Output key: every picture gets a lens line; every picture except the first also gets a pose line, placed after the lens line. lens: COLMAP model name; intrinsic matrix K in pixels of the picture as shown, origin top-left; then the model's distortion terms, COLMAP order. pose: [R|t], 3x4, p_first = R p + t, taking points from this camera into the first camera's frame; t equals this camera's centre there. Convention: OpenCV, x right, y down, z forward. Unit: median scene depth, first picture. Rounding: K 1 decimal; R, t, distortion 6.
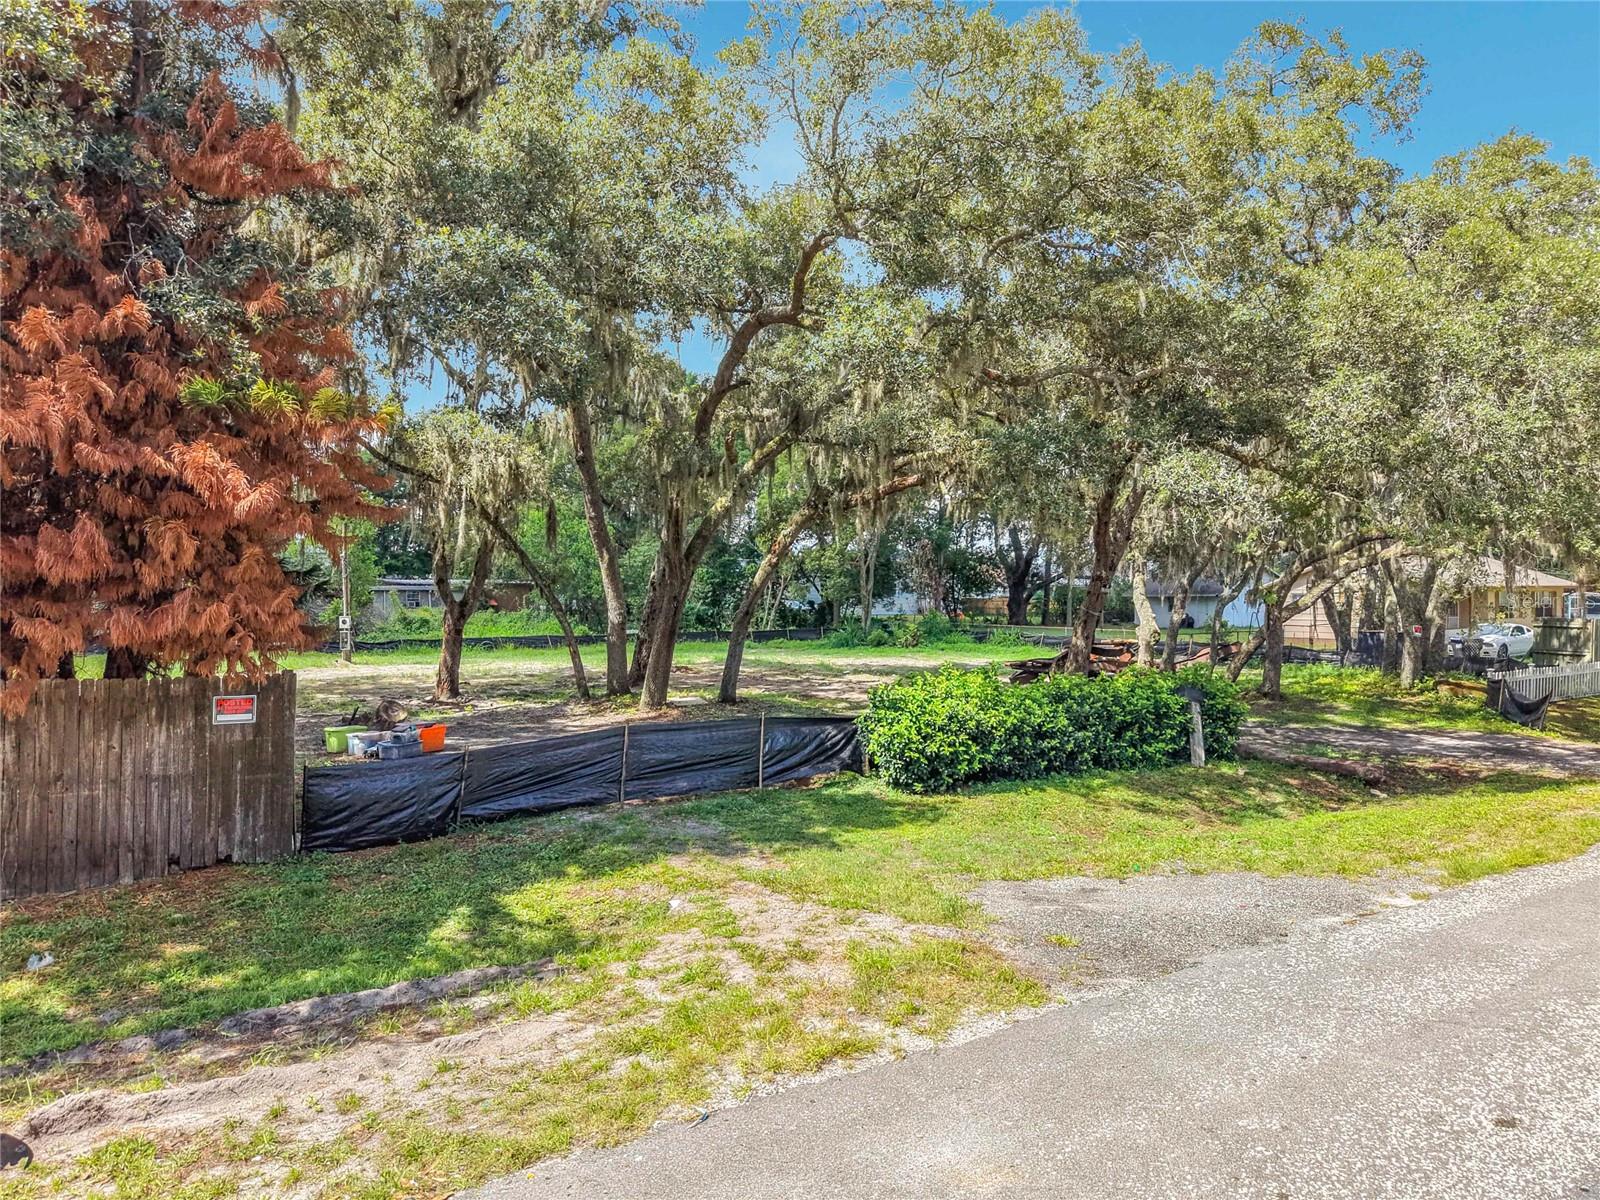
lens RADIAL K [[1079.6, 0, 822.0], [0, 1079.6, 589.6], [0, 0, 1]] dist [0.041262, -0.045906]
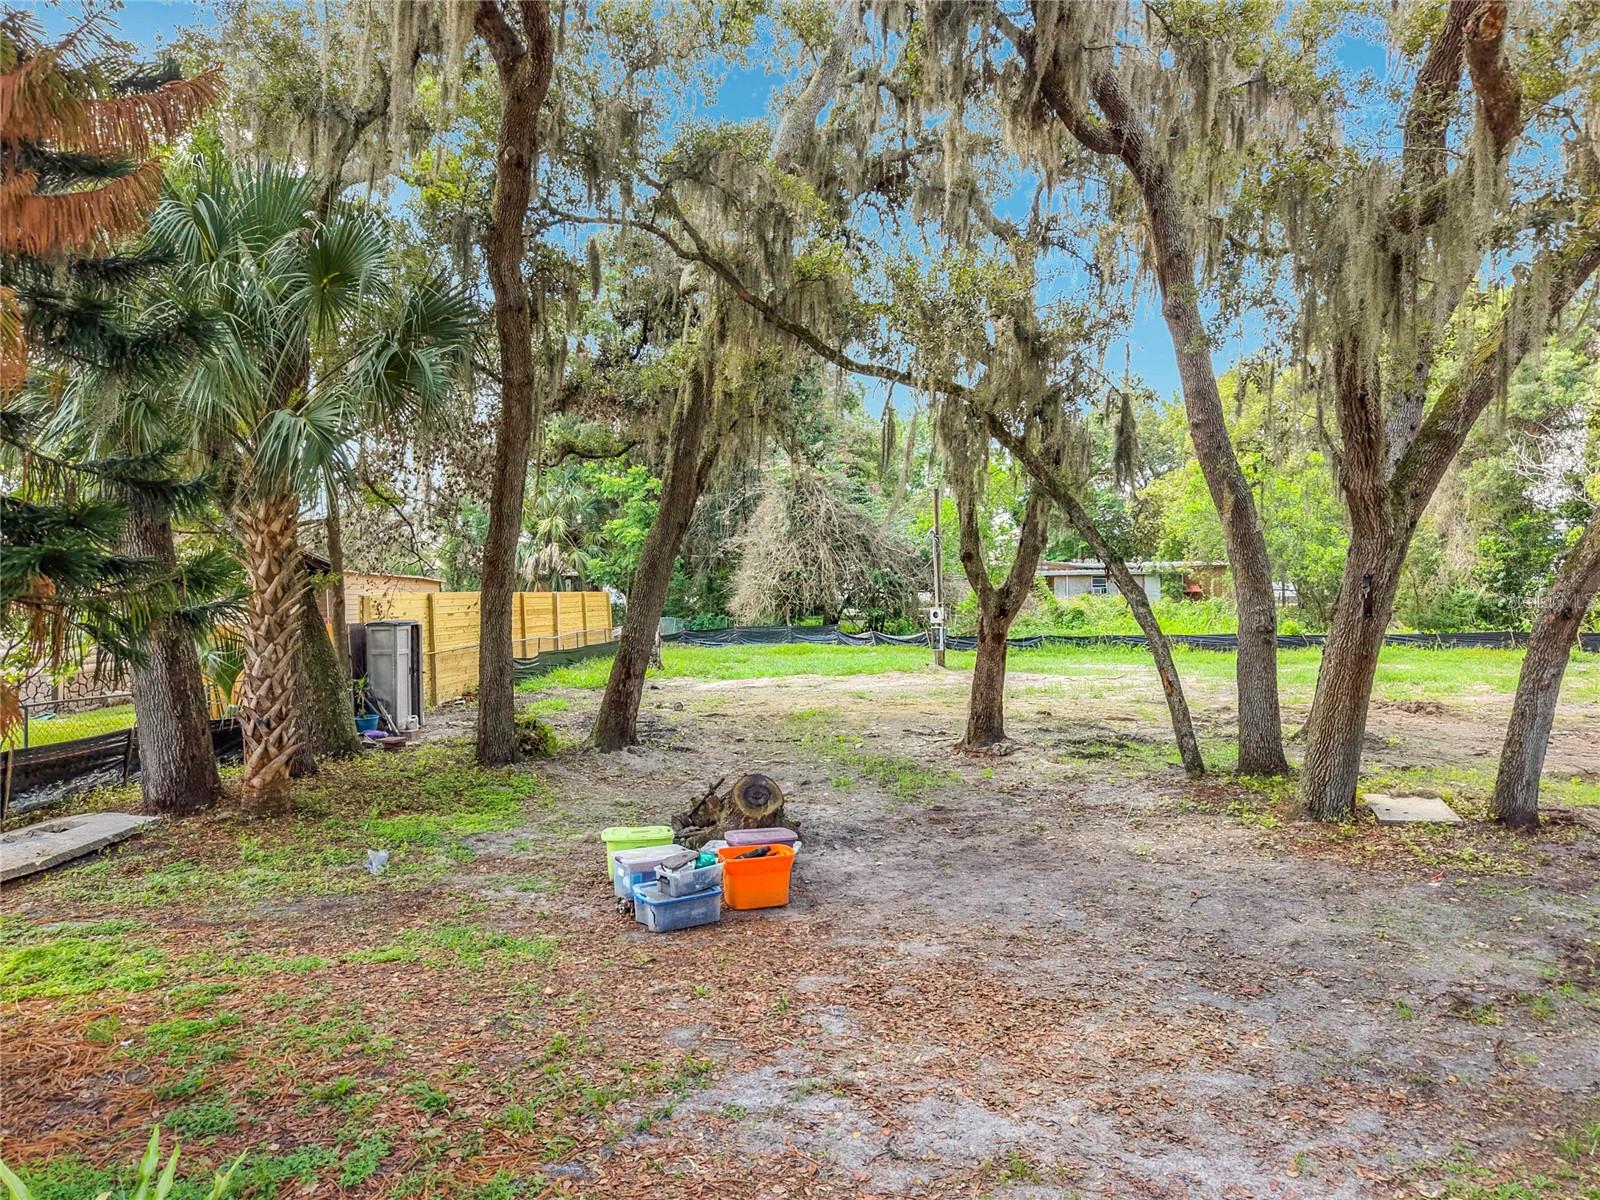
lens RADIAL K [[1079.6, 0, 822.0], [0, 1079.6, 589.6], [0, 0, 1]] dist [0.041262, -0.045906]
pose [[0.783332, -0.003189, -0.621595, -0.044576], [0.011362, 0.999893, 0.009189, 0.006675], [0.621500, -0.014261, 0.783285, 0.661778]]
